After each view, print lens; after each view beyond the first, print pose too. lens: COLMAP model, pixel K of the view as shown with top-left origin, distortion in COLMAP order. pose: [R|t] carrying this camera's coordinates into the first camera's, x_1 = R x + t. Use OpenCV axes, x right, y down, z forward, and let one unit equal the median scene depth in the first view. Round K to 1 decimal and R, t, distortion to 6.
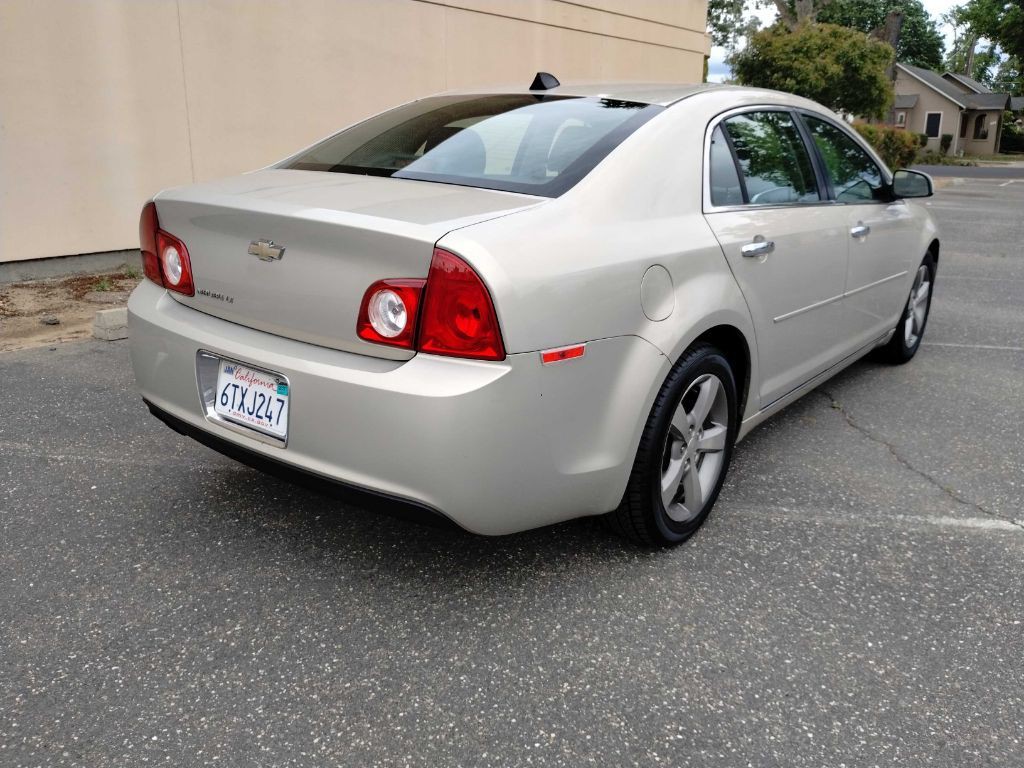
lens RADIAL K [[863.4, 0, 513.3], [0, 863.4, 360.1], [0, 0, 1]] dist [0.061983, -0.093847]
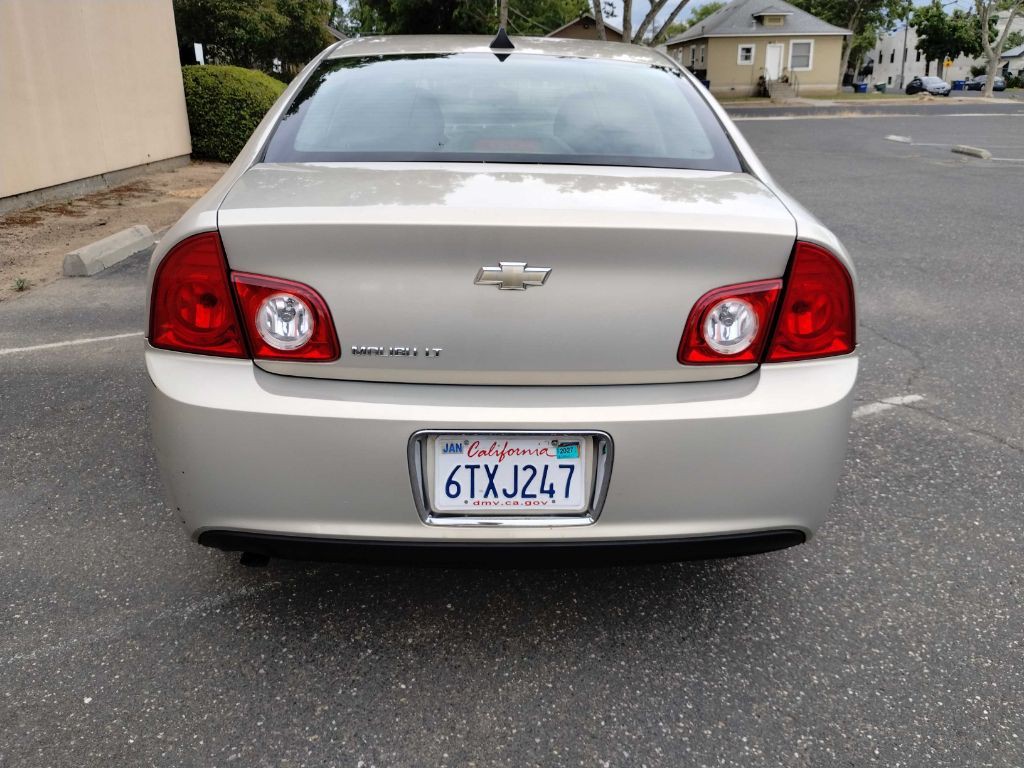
lens RADIAL K [[860.0, 0, 514.7], [0, 860.0, 368.6], [0, 0, 1]] dist [0.060567, -0.084860]
pose [[0.778146, -0.216161, 0.589715, -0.719072], [0.178857, 0.976300, 0.121857, -0.135862], [-0.602079, 0.010652, 0.798366, 0.409397]]
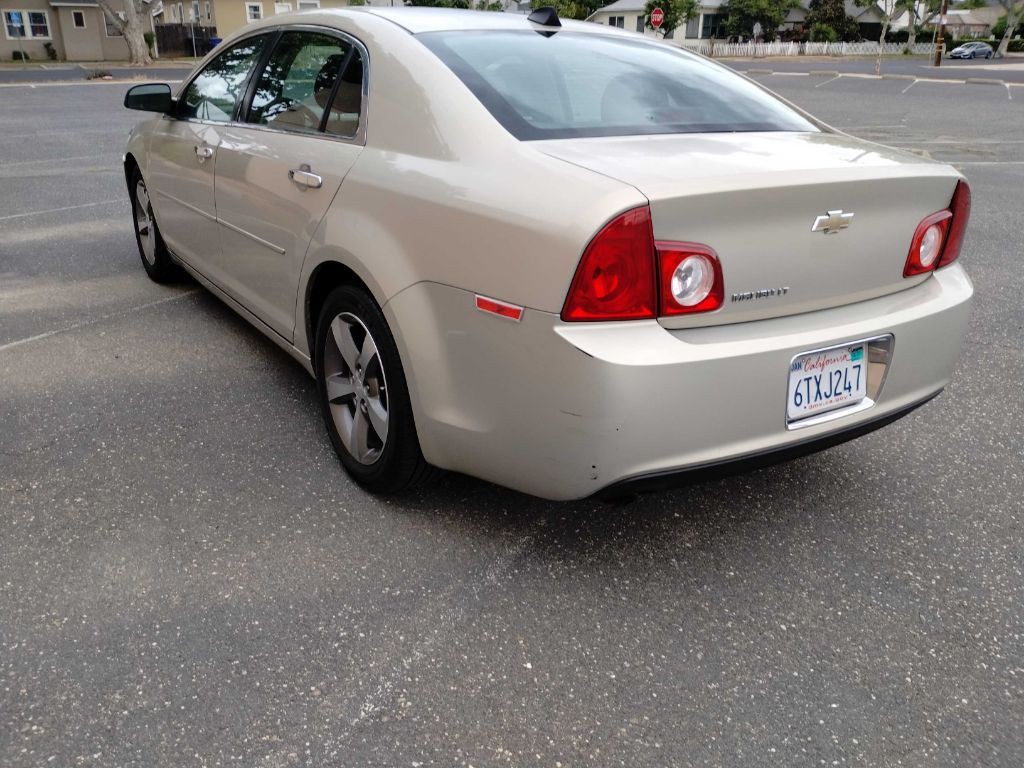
lens RADIAL K [[848.4, 0, 512.0], [0, 848.4, 384.0], [0, 0, 1]] dist [0.081217, -0.123065]
pose [[0.352472, -0.356543, 0.865240, -1.243366], [0.235415, 0.928626, 0.286762, -0.304727], [-0.905728, 0.102615, 0.411251, 0.934999]]
